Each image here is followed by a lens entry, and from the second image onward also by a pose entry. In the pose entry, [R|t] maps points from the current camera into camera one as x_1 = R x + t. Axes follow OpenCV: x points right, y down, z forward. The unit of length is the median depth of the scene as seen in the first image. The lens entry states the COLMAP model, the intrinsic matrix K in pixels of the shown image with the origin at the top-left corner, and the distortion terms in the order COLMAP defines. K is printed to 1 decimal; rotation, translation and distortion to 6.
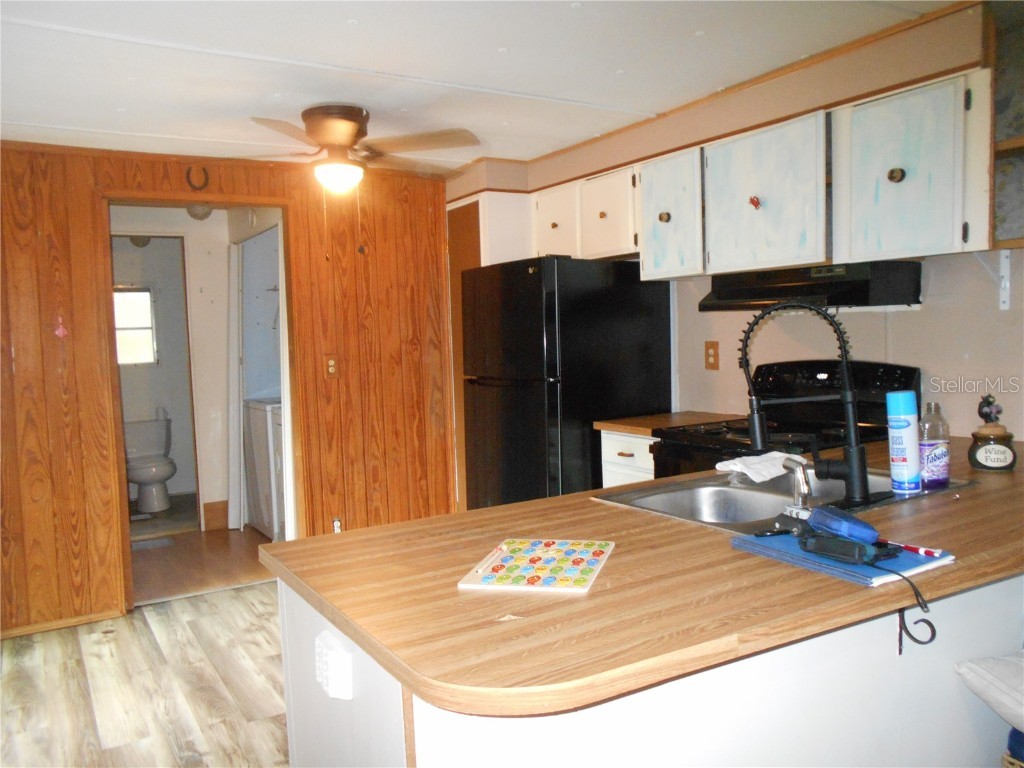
lens RADIAL K [[803.2, 0, 494.0], [0, 803.2, 374.8], [0, 0, 1]] dist [-0.022172, 0.045569]
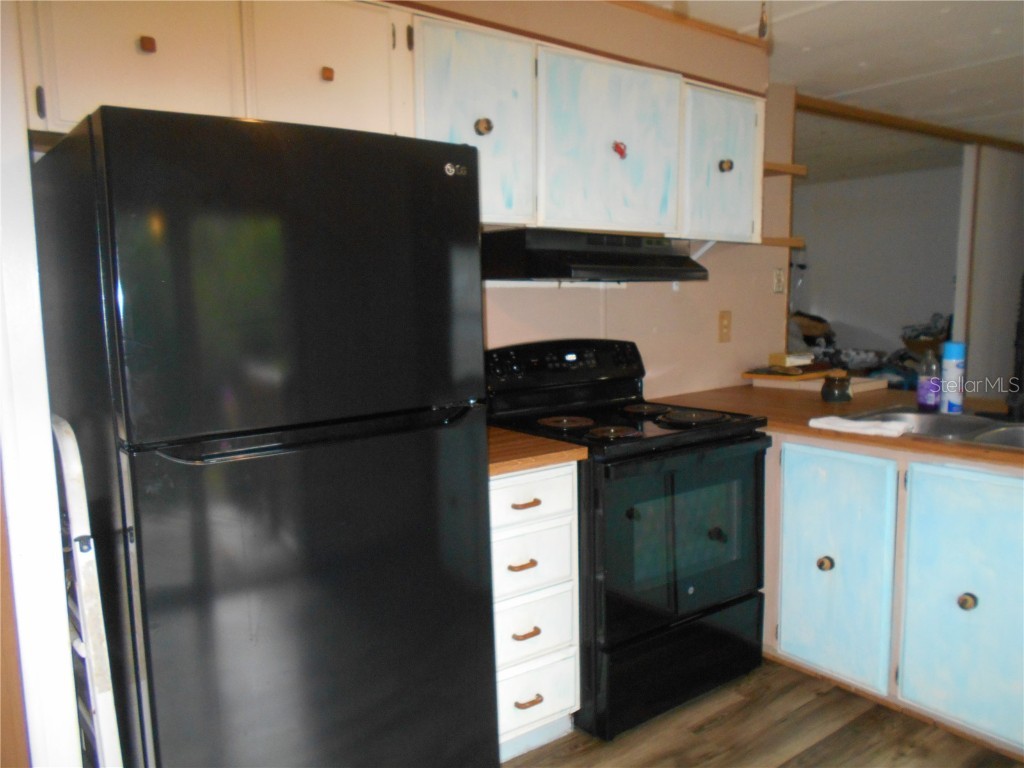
lens RADIAL K [[803.2, 0, 514.9], [0, 803.2, 383.9], [0, 0, 1]] dist [-0.022172, 0.045569]
pose [[-0.123755, -0.084653, 0.988695, -0.426230], [0.066300, 0.993423, 0.093357, -0.049883], [-0.990095, 0.077104, -0.117329, 1.039339]]
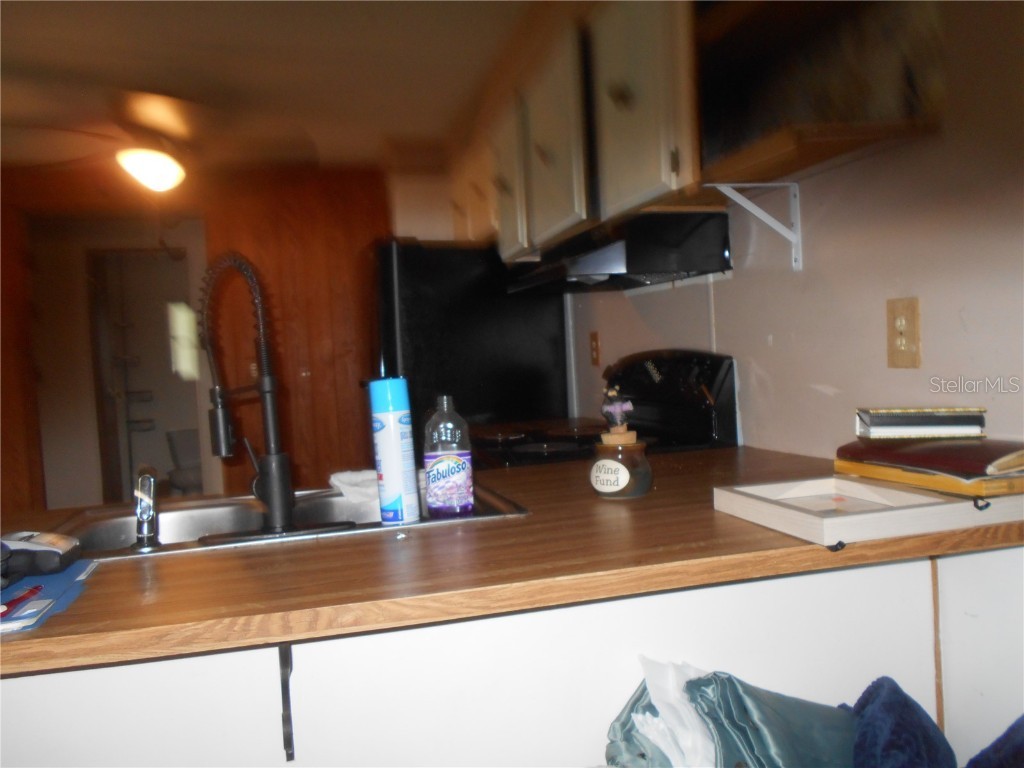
lens RADIAL K [[803.2, 0, 505.3], [0, 803.2, 381.4], [0, 0, 1]] dist [-0.022172, 0.045569]
pose [[0.963881, -0.005393, -0.266279, 0.406466], [0.002614, 0.999938, -0.010789, 0.016859], [0.266320, 0.009703, 0.963836, 0.177493]]
